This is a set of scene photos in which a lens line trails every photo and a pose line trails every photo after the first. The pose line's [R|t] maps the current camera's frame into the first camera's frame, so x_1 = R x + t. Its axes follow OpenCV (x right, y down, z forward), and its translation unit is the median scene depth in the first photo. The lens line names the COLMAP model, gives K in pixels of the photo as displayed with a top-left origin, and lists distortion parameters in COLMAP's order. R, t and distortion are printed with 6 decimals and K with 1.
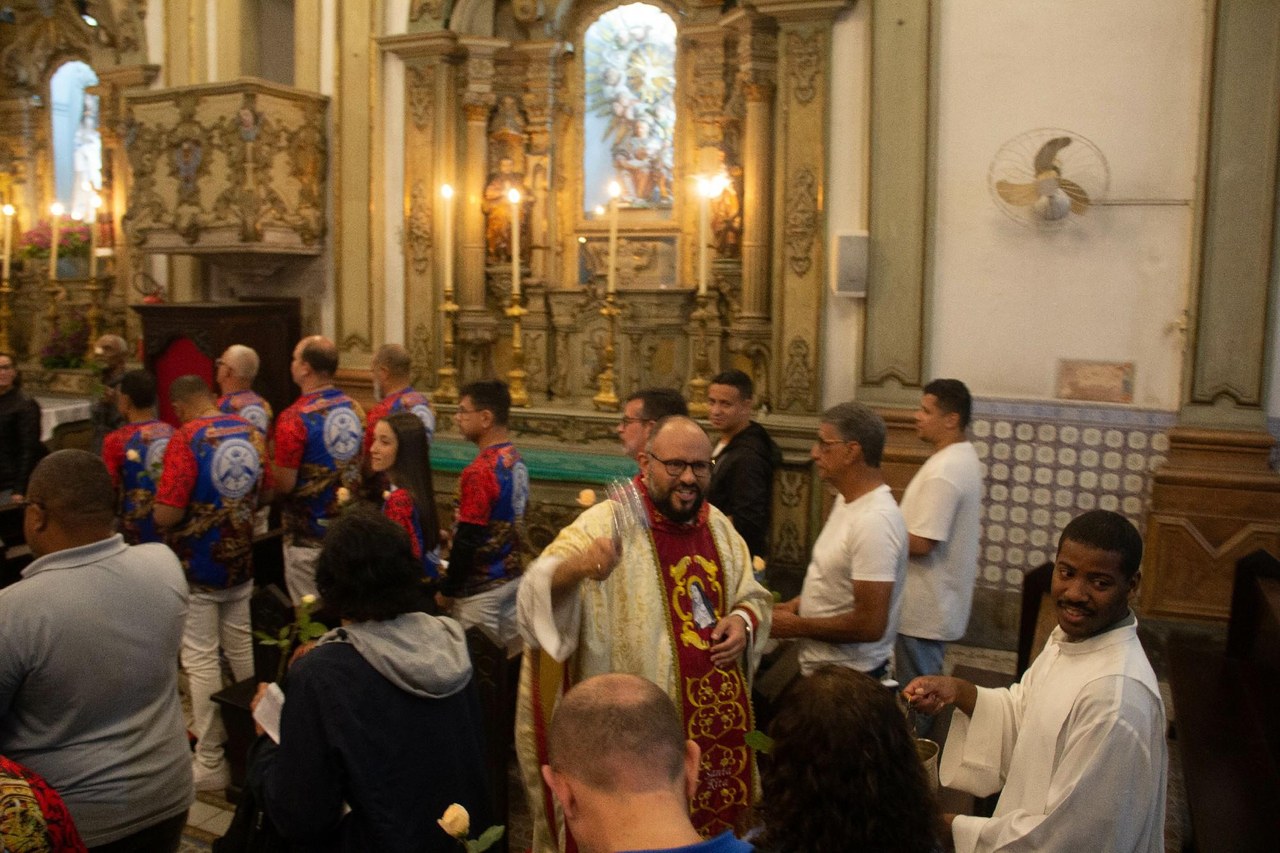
lens RADIAL K [[1056.0, 0, 640.0], [0, 1056.0, 426.5], [0, 0, 1]] dist [-0.183607, 0.160961]
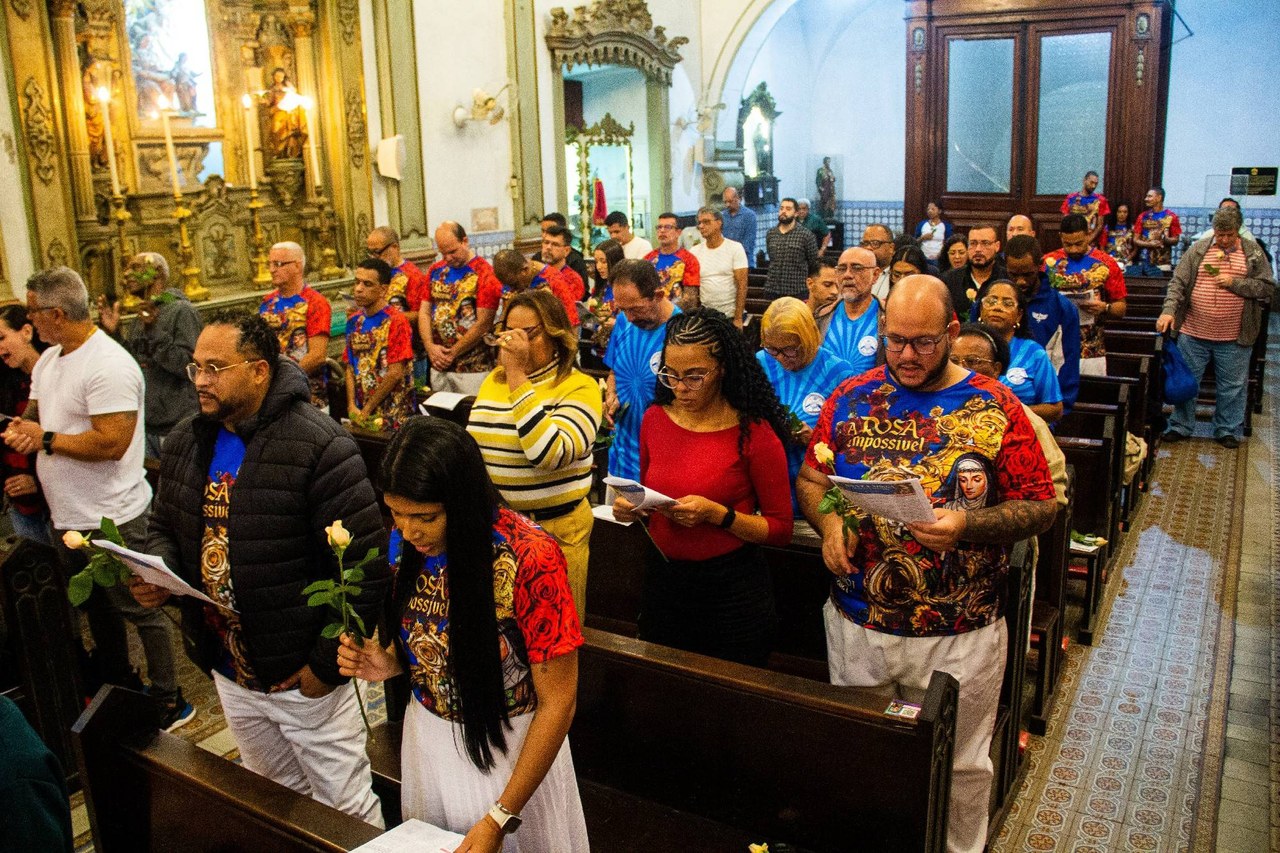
lens RADIAL K [[1048.4, 0, 640.0], [0, 1048.4, 426.5], [0, 0, 1]] dist [-0.187067, 0.156095]
pose [[0.130378, -0.257872, 0.957342, -1.083021], [0.168326, 0.957323, 0.234943, -0.063490], [-0.977071, 0.130514, 0.168220, 0.396540]]
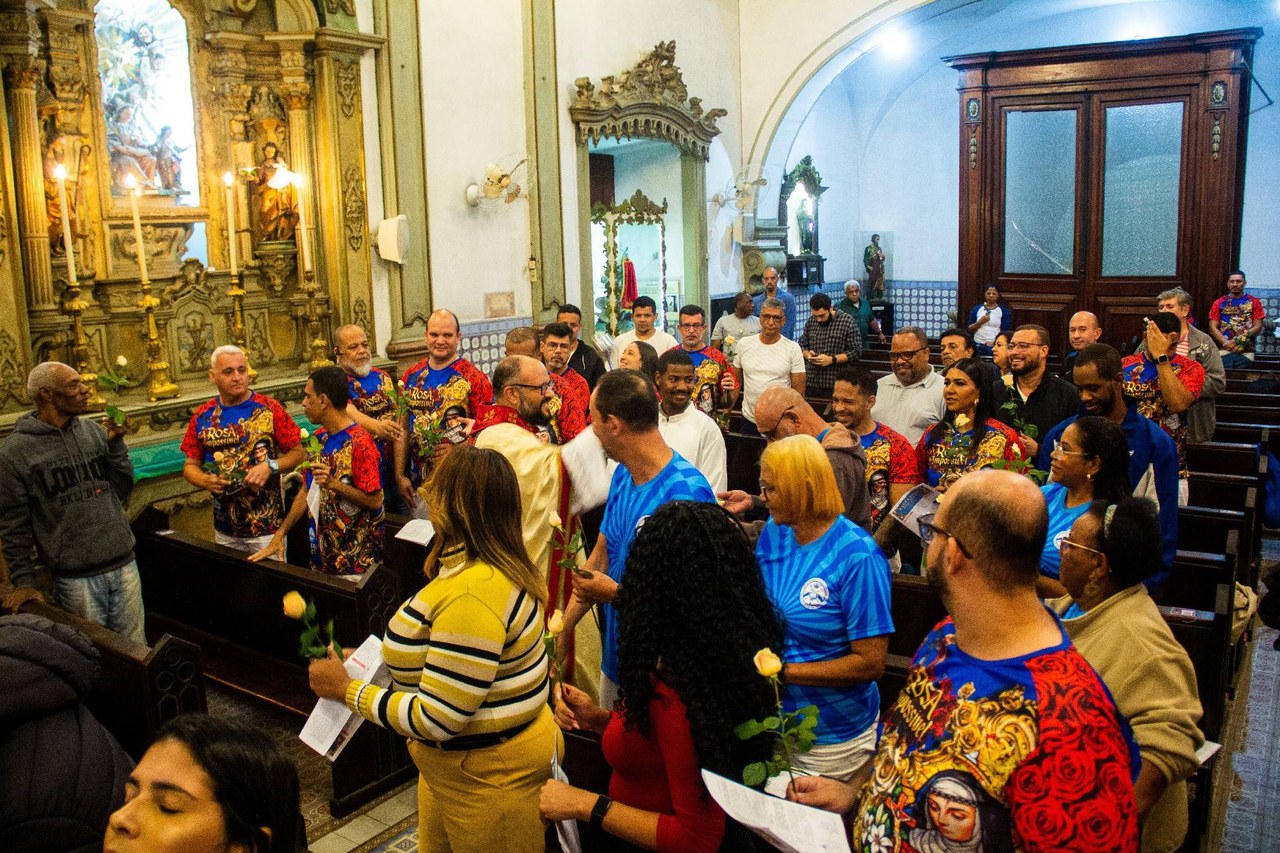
lens RADIAL K [[1056.0, 0, 640.0], [0, 1056.0, 426.5], [0, 0, 1]] dist [-0.183607, 0.160961]
pose [[0.179073, -0.191916, 0.964936, -0.953660], [0.165303, 0.972715, 0.162787, -0.074620], [-0.969849, 0.130356, 0.205911, 0.379737]]
